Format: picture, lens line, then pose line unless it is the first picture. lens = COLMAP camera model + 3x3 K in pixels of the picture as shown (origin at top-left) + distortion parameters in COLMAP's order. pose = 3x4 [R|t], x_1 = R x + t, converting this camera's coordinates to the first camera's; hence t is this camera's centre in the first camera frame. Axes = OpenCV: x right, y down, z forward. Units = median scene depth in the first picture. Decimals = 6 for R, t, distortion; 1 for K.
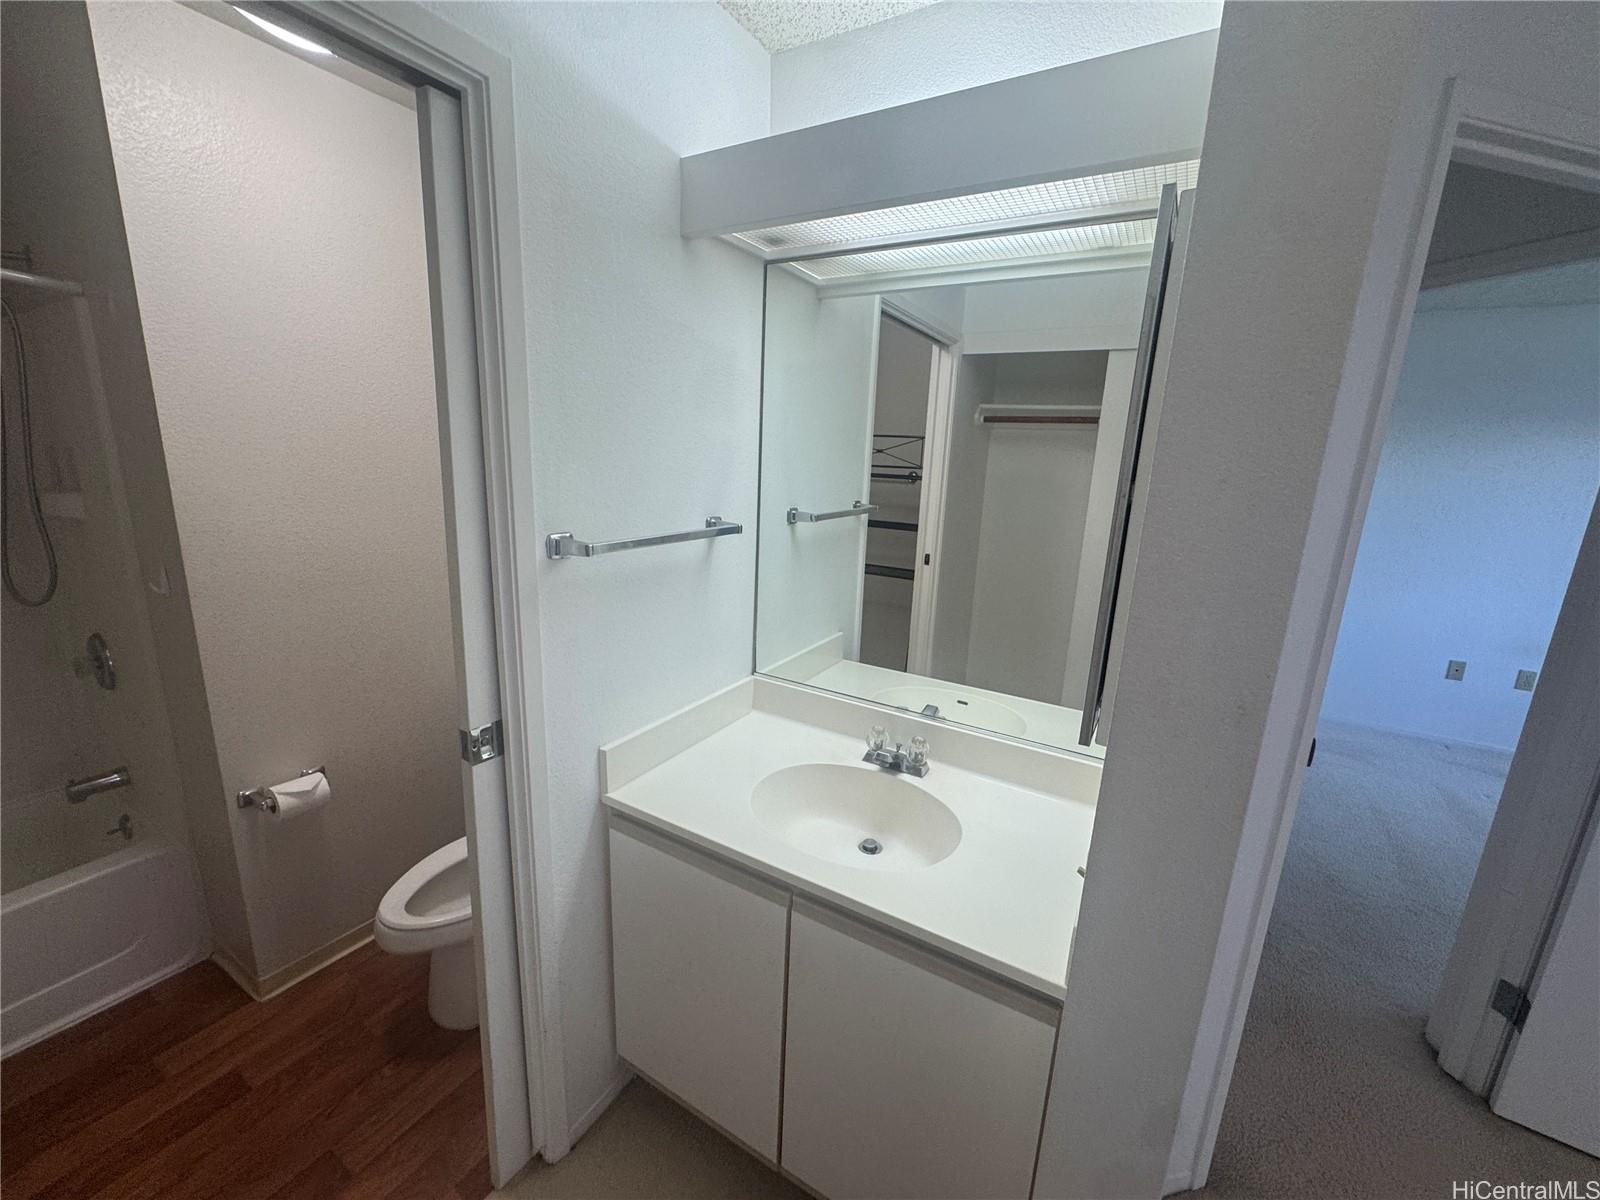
lens RADIAL K [[636.4, 0, 803.9], [0, 636.4, 594.5], [0, 0, 1]] dist [-0.001124, 0.000166]
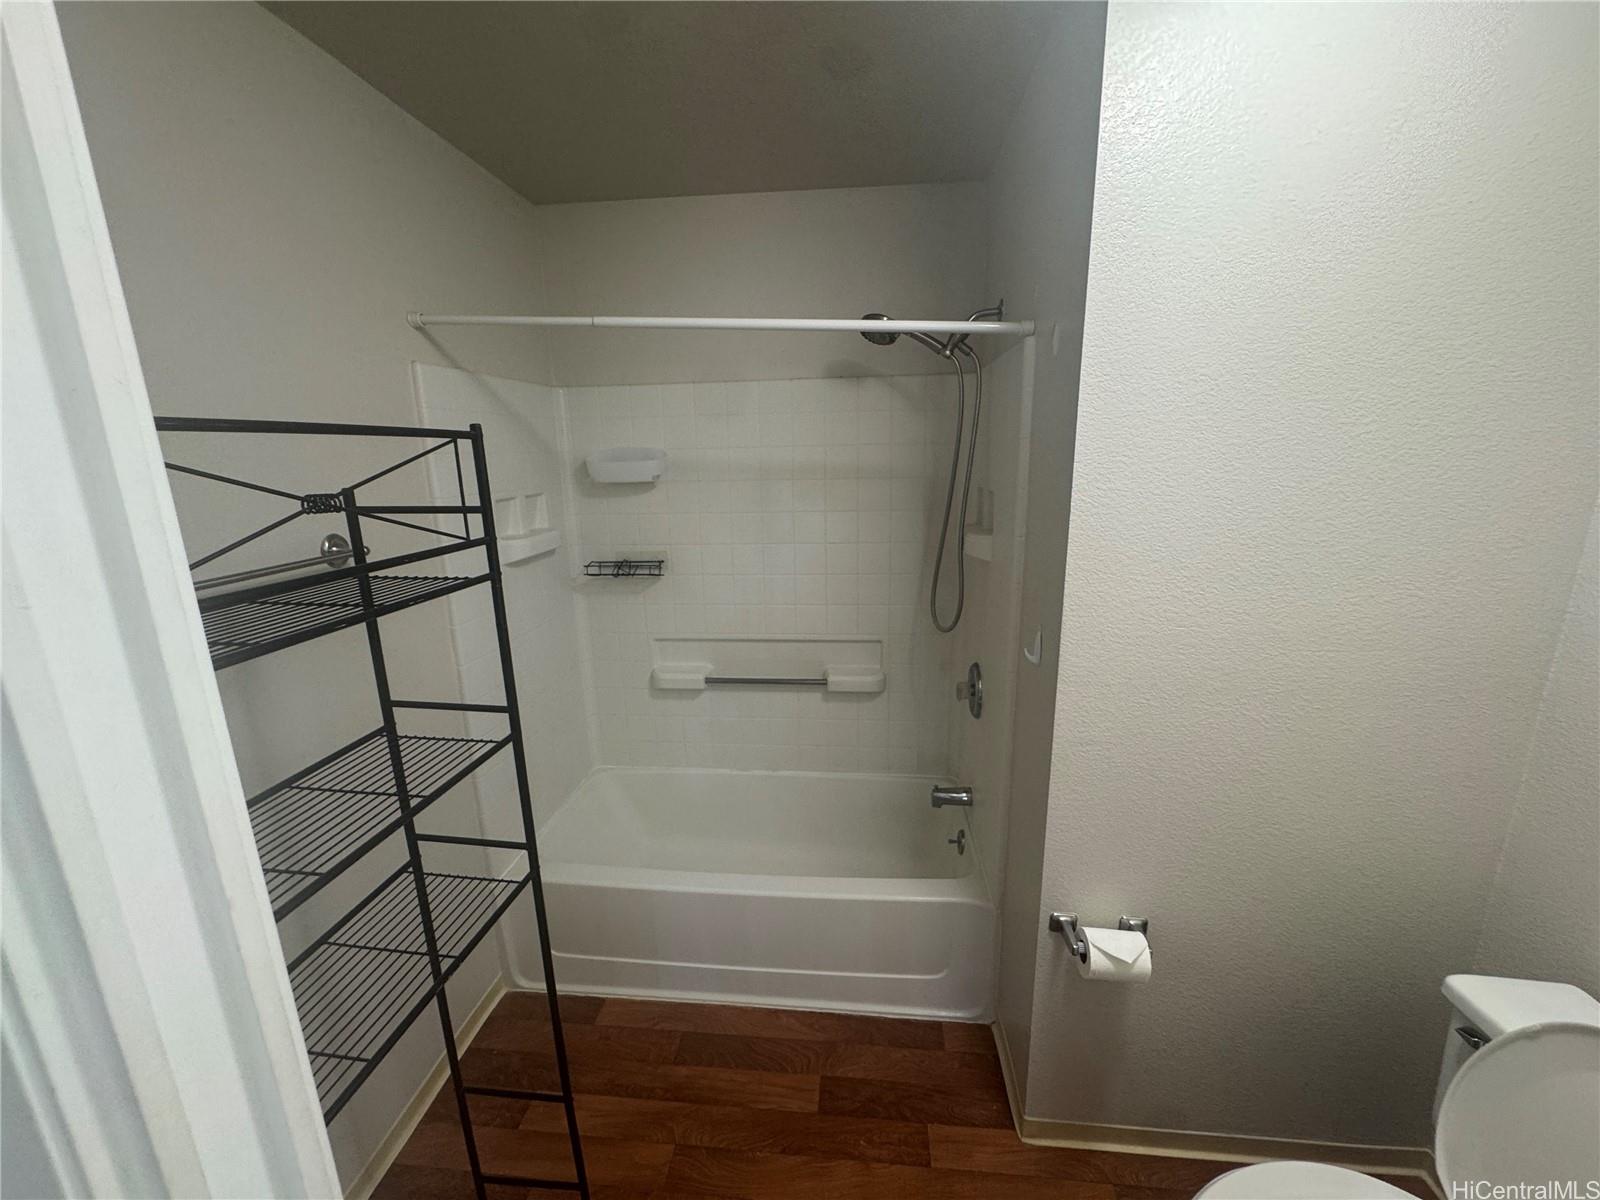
lens RADIAL K [[636.4, 0, 806.0], [0, 636.4, 603.4], [0, 0, 1]] dist [-0.001124, 0.000166]
pose [[0.424996, 0.157543, -0.891380, -0.343347], [-0.168280, 0.981323, 0.093206, -0.096348], [0.889416, 0.110389, 0.443570, 0.299268]]
